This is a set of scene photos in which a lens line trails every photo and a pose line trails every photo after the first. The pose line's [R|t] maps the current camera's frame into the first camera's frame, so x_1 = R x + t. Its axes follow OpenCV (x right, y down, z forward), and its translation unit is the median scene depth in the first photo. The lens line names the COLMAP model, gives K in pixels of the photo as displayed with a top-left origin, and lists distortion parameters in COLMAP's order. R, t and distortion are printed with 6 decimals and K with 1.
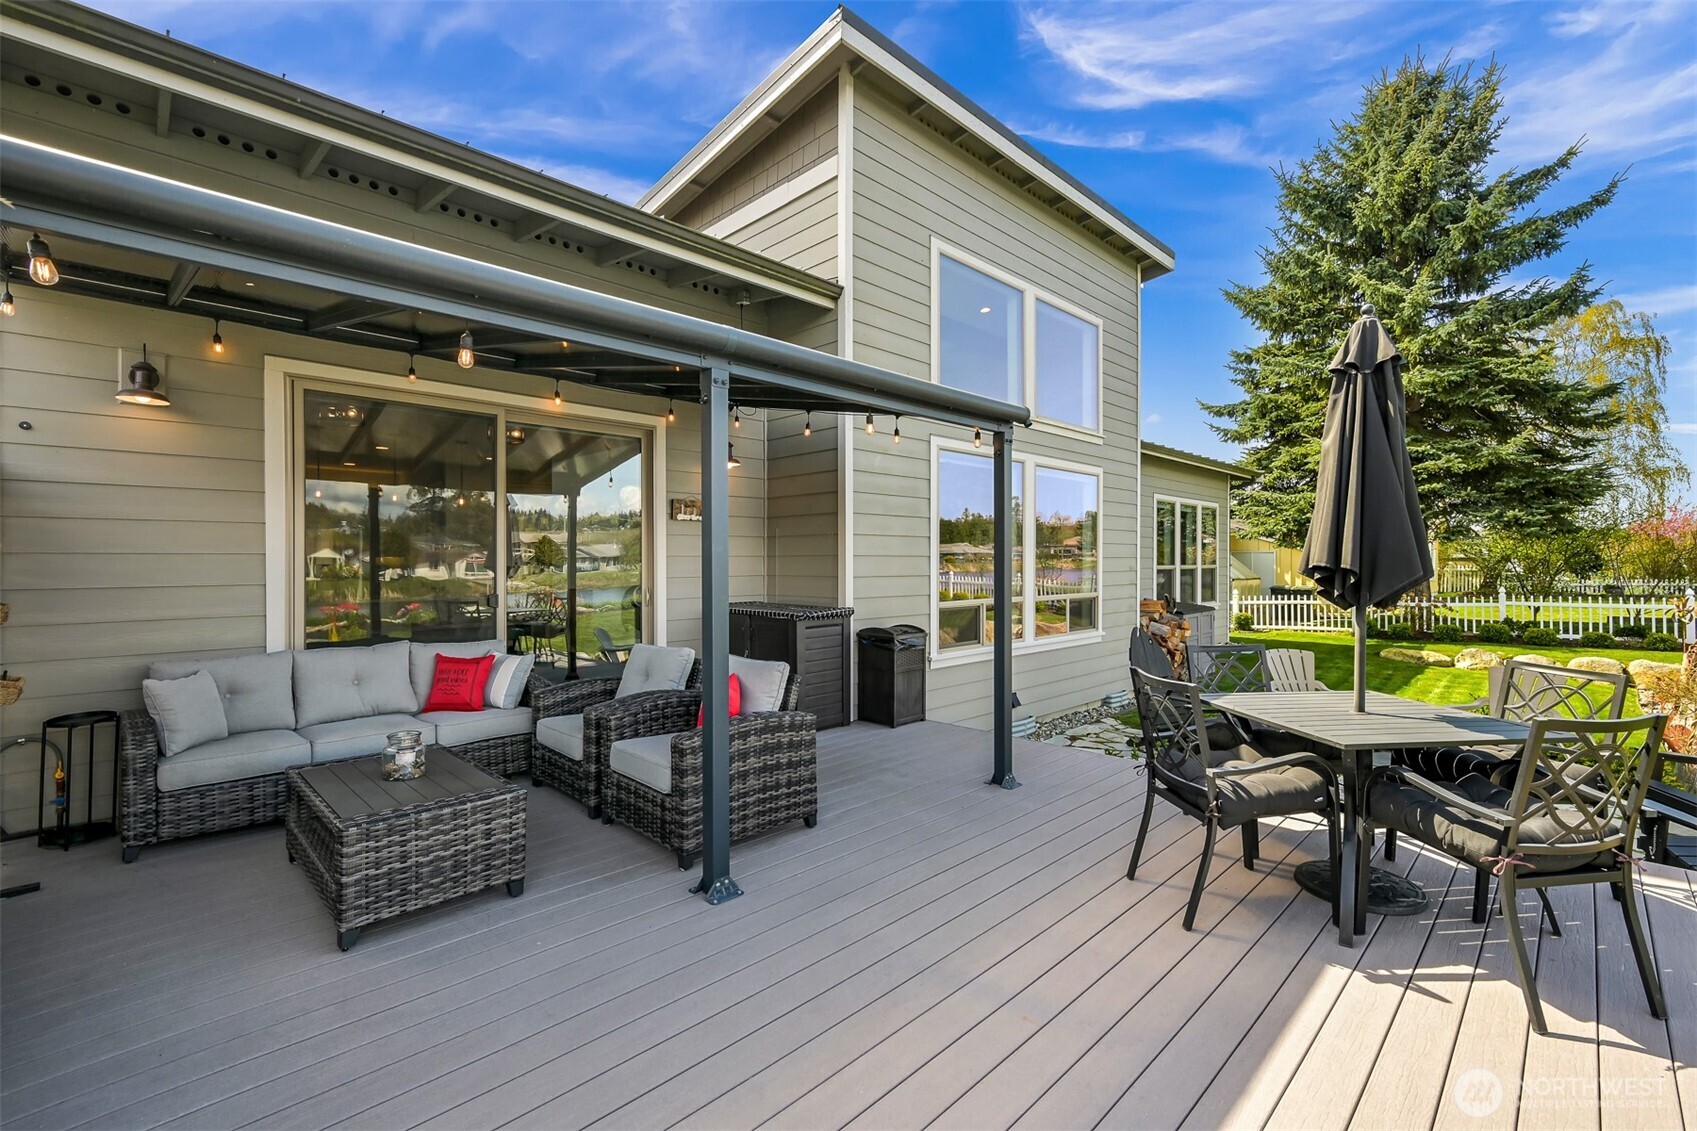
lens RADIAL K [[728.6, 0, 851.8], [0, 728.6, 550.7], [0, 0, 1]] dist [-0.000062, 0.000329]
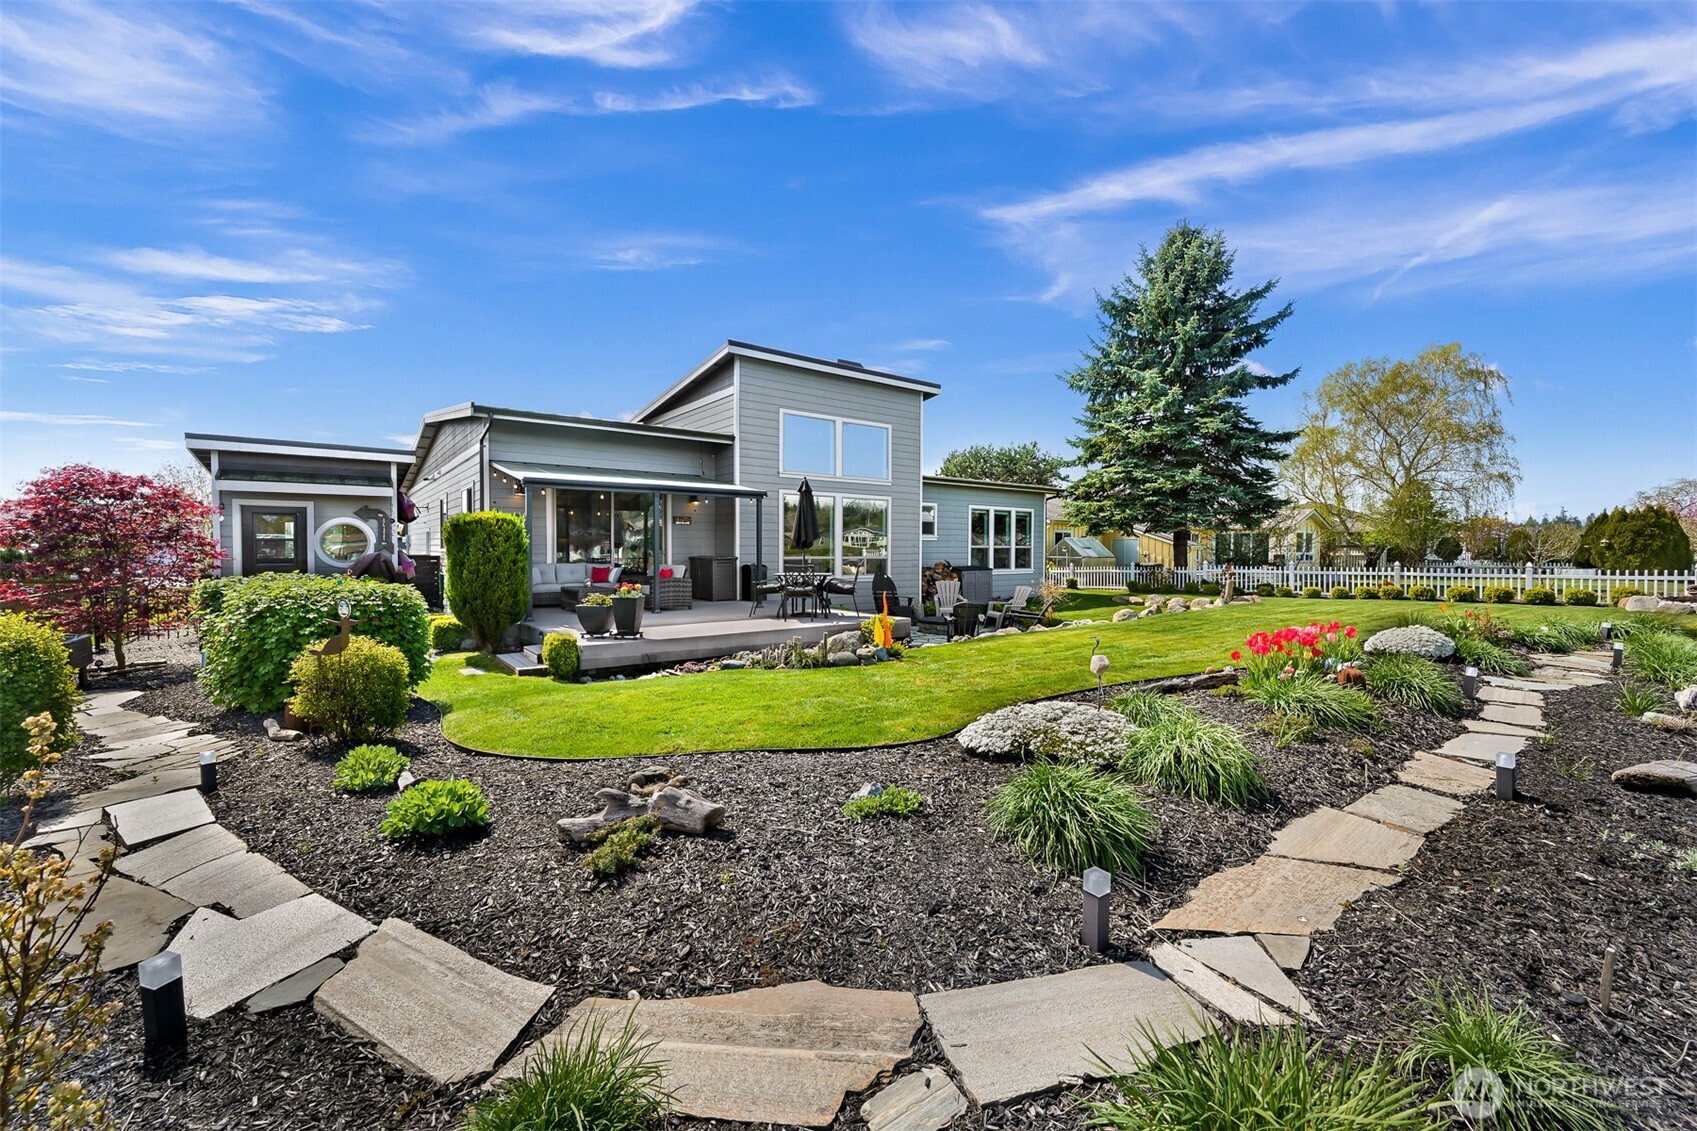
lens RADIAL K [[665.9, 0, 853.2], [0, 665.9, 557.6], [0, 0, 1]] dist [0.000768, -0.000001]
pose [[0.992511, 0.005877, -0.122015, 0.638576], [-0.002624, 0.999637, 0.026808, 0.012277], [0.122129, -0.026287, 0.992166, -1.221575]]
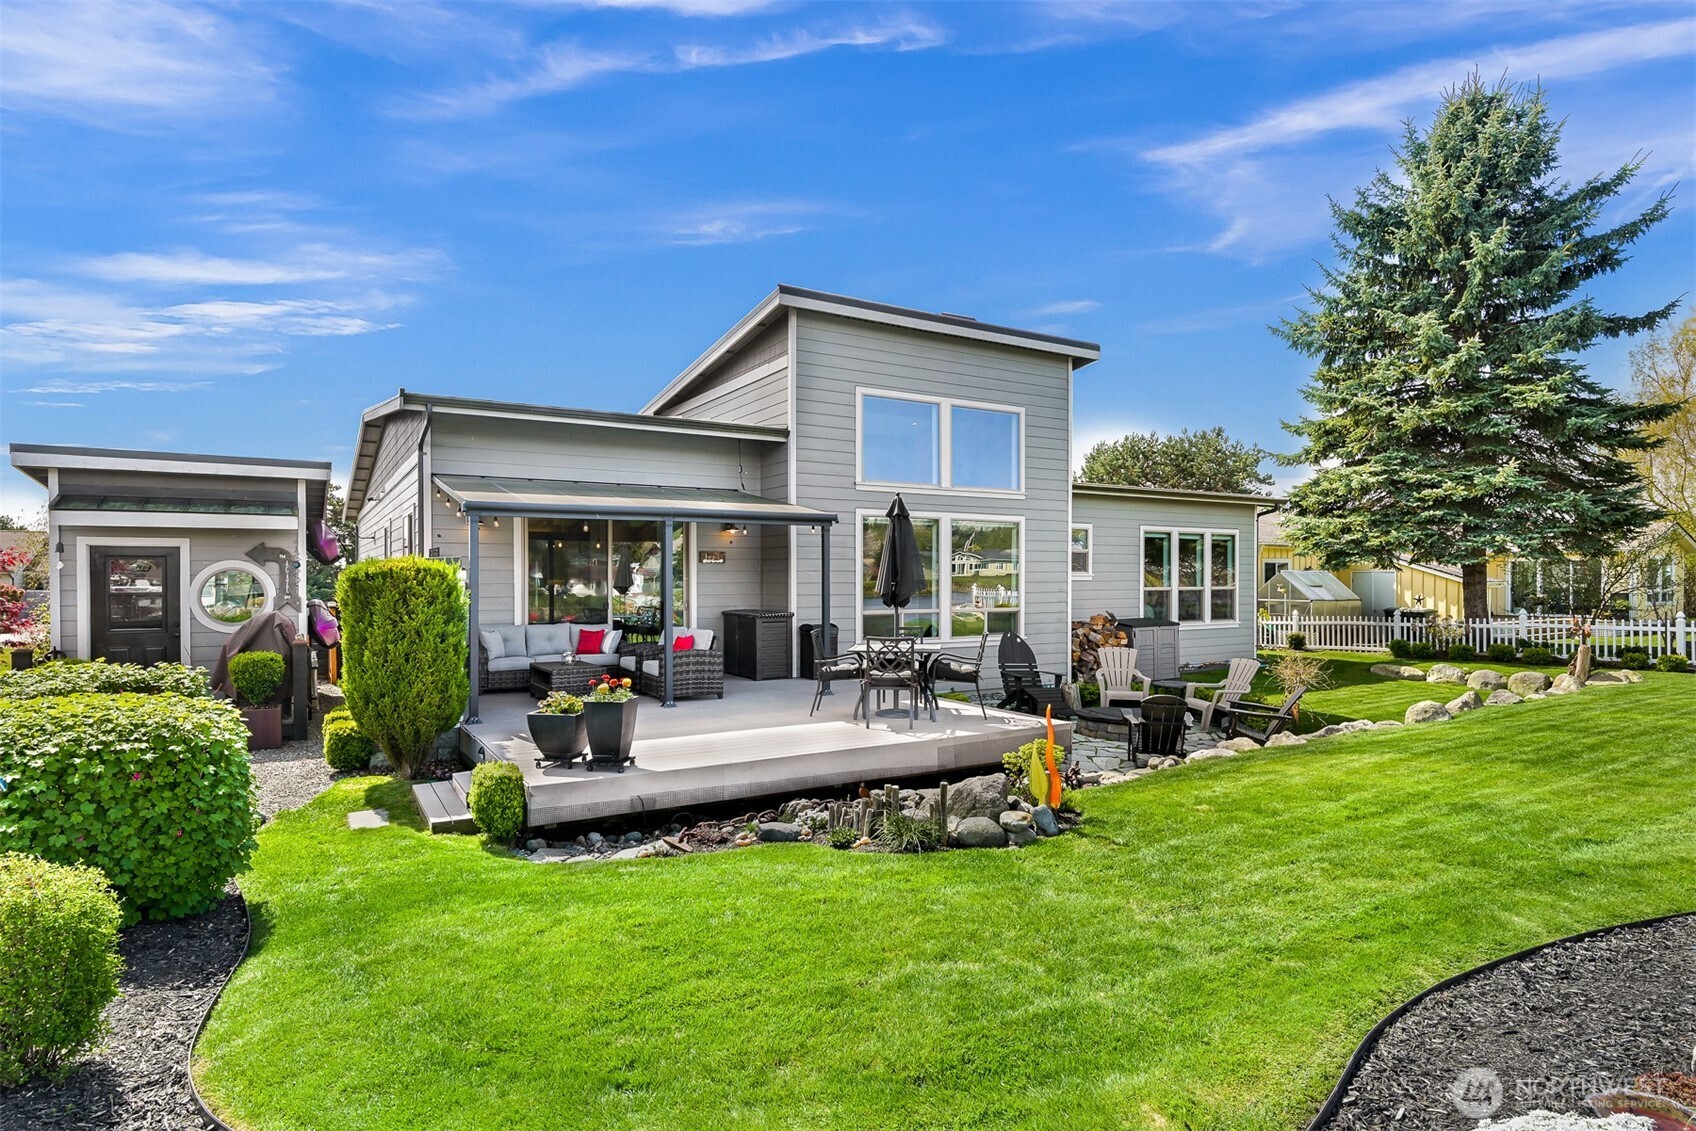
lens RADIAL K [[884.0, 0, 852.3], [0, 884.0, 574.8], [0, 0, 1]] dist [-0.001005, 0.000261]
pose [[0.972567, -0.000036, -0.232621, 0.565397], [0.002863, 0.999926, 0.011815, -0.033817], [0.232604, -0.012157, 0.972496, -0.935315]]
